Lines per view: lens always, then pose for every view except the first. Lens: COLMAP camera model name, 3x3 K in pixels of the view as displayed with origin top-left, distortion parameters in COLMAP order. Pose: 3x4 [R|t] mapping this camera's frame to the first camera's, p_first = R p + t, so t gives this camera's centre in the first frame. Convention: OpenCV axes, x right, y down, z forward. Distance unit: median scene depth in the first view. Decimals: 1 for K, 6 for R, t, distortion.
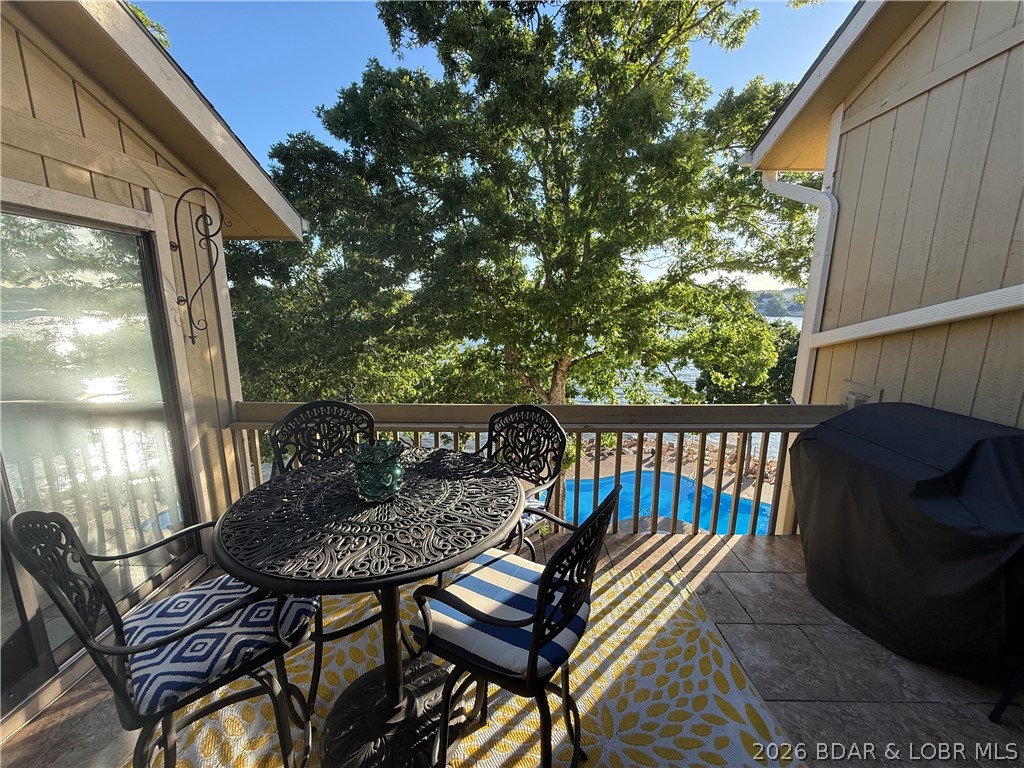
lens RADIAL K [[410.7, 0, 514.7], [0, 410.7, 382.0], [0, 0, 1]] dist [0.003795, 0.000445]
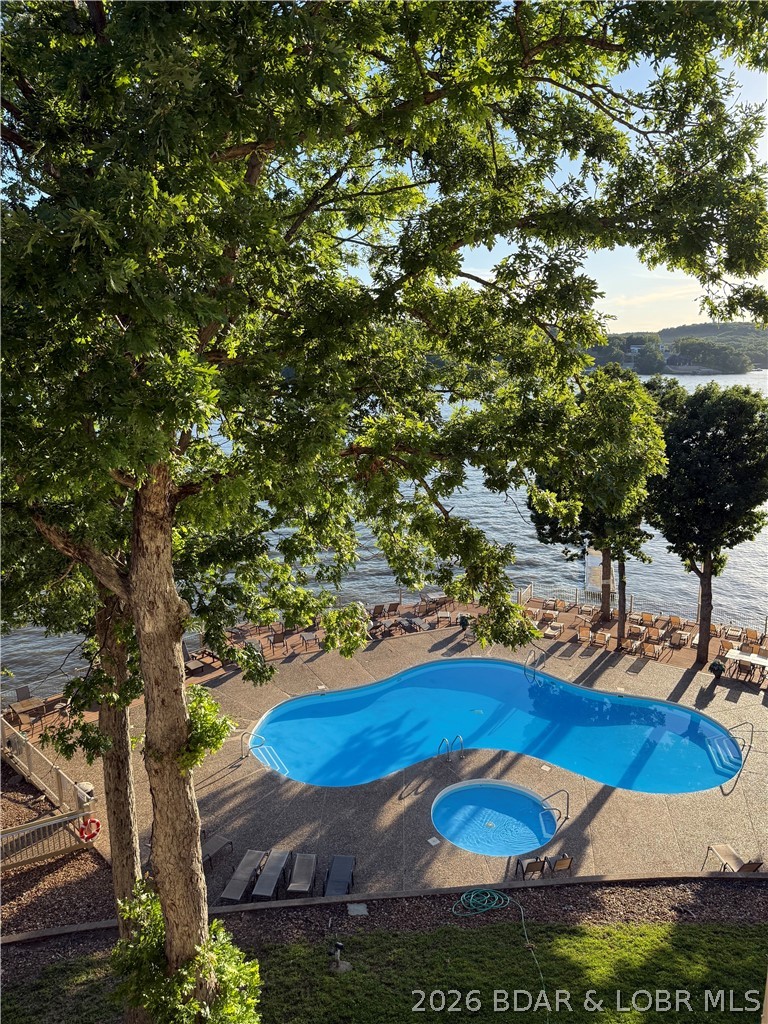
lens RADIAL K [[721.6, 0, 376.0], [0, 721.6, 516.7], [0, 0, 1]] dist [0.007725, -0.006891]
pose [[0.979166, -0.064097, 0.192678, 0.221991], [0.059679, 0.997806, 0.028649, -0.036060], [-0.194091, -0.016554, 0.980844, 0.365368]]
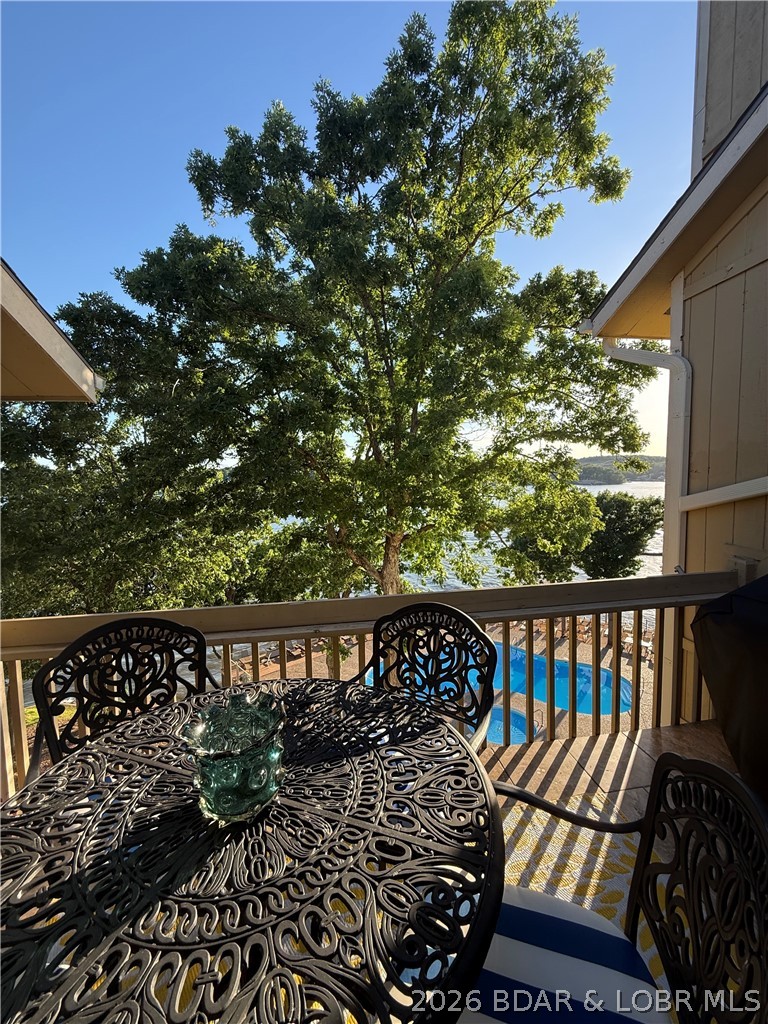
lens RADIAL K [[410.7, 0, 391.1], [0, 410.7, 510.0], [0, 0, 1]] dist [0.003795, 0.000445]
pose [[0.987244, -0.039535, 0.154230, -0.039646], [0.056708, 0.992468, -0.108592, -0.009262], [-0.148775, 0.115953, 0.982049, 0.074874]]
